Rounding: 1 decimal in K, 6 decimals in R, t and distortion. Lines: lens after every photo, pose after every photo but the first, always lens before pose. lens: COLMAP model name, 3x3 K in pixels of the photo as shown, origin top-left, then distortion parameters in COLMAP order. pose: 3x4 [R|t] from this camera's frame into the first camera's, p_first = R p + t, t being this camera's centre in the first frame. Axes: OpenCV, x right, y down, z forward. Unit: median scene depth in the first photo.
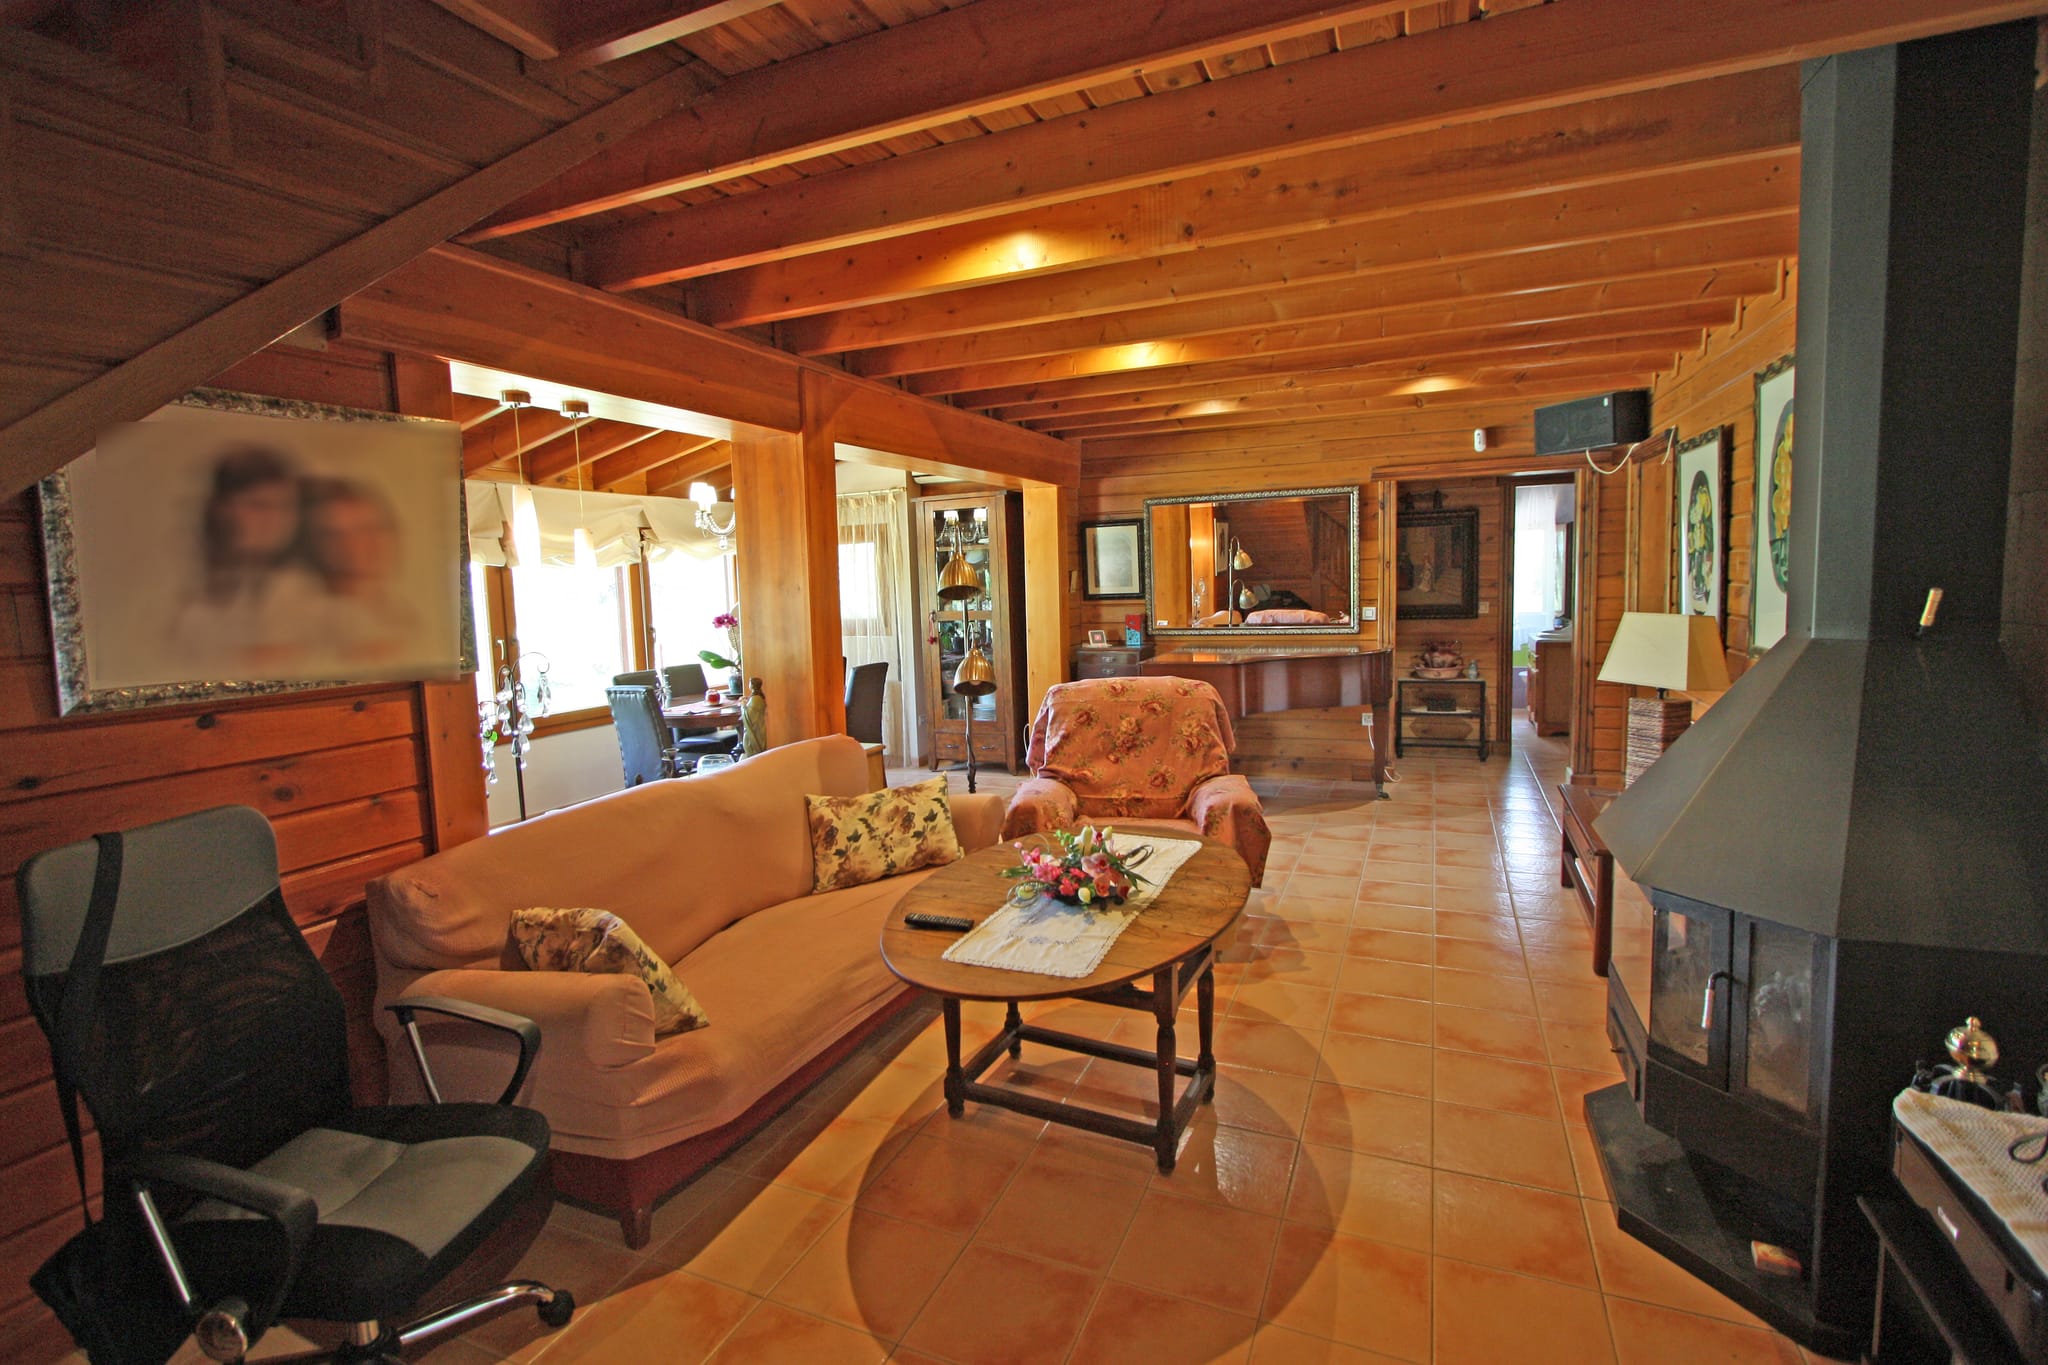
lens RADIAL K [[945.0, 0, 1013.2], [0, 945.0, 678.2], [0, 0, 1]] dist [-0.013786, 0.000192]
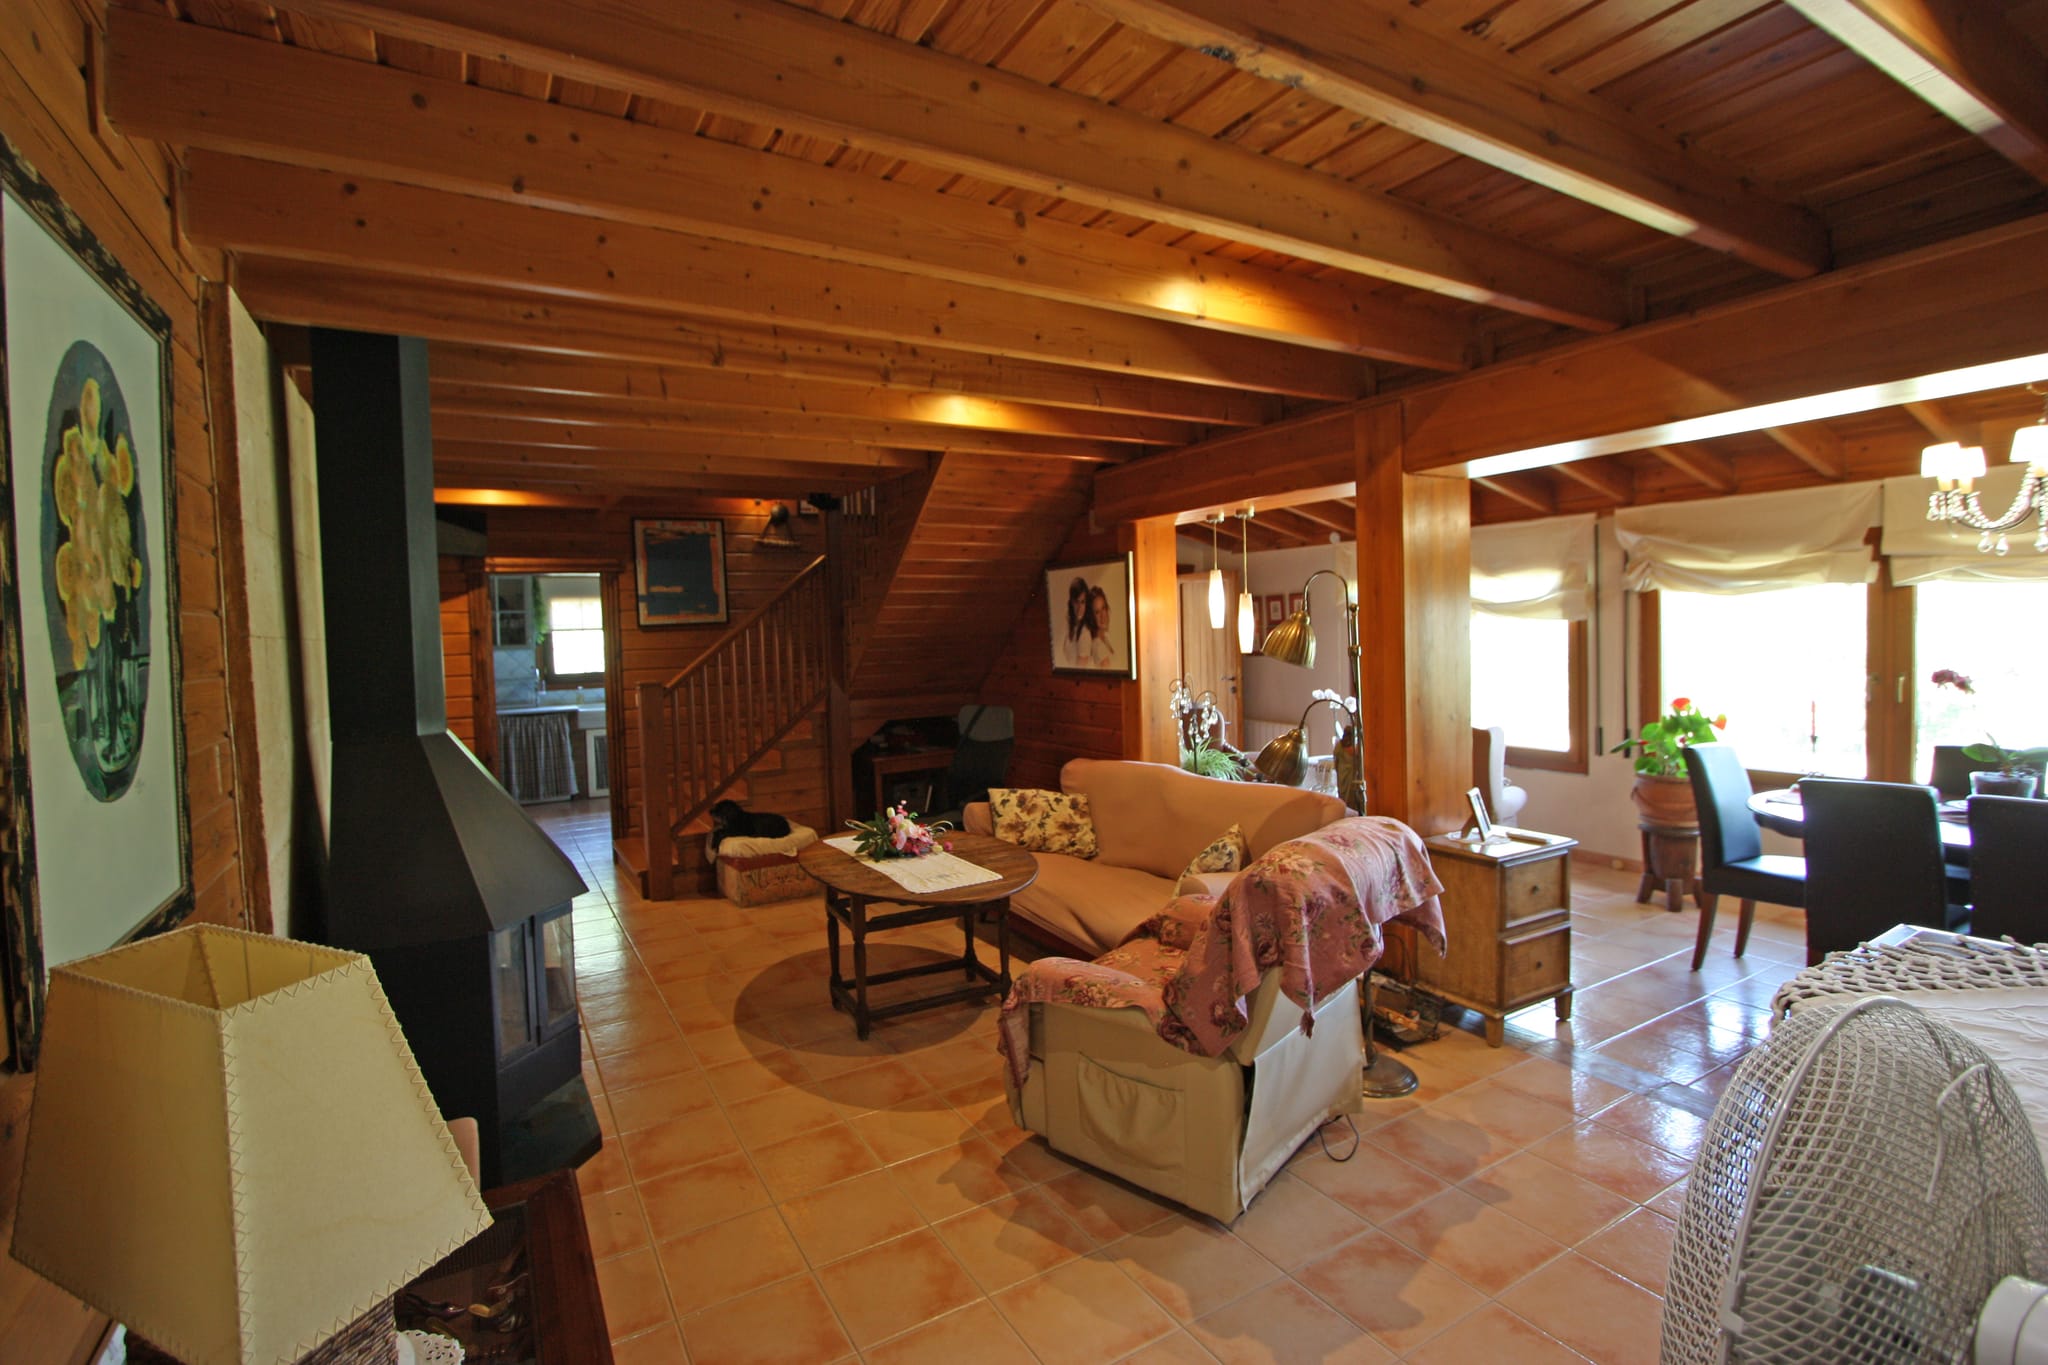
lens RADIAL K [[945.0, 0, 1021.3], [0, 945.0, 670.0], [0, 0, 1]] dist [-0.013786, 0.000192]
pose [[-0.586077, 0.085064, -0.805778, 1.051933], [-0.033763, 0.991046, 0.129180, -0.247961], [0.809552, 0.102915, -0.577957, 1.792059]]
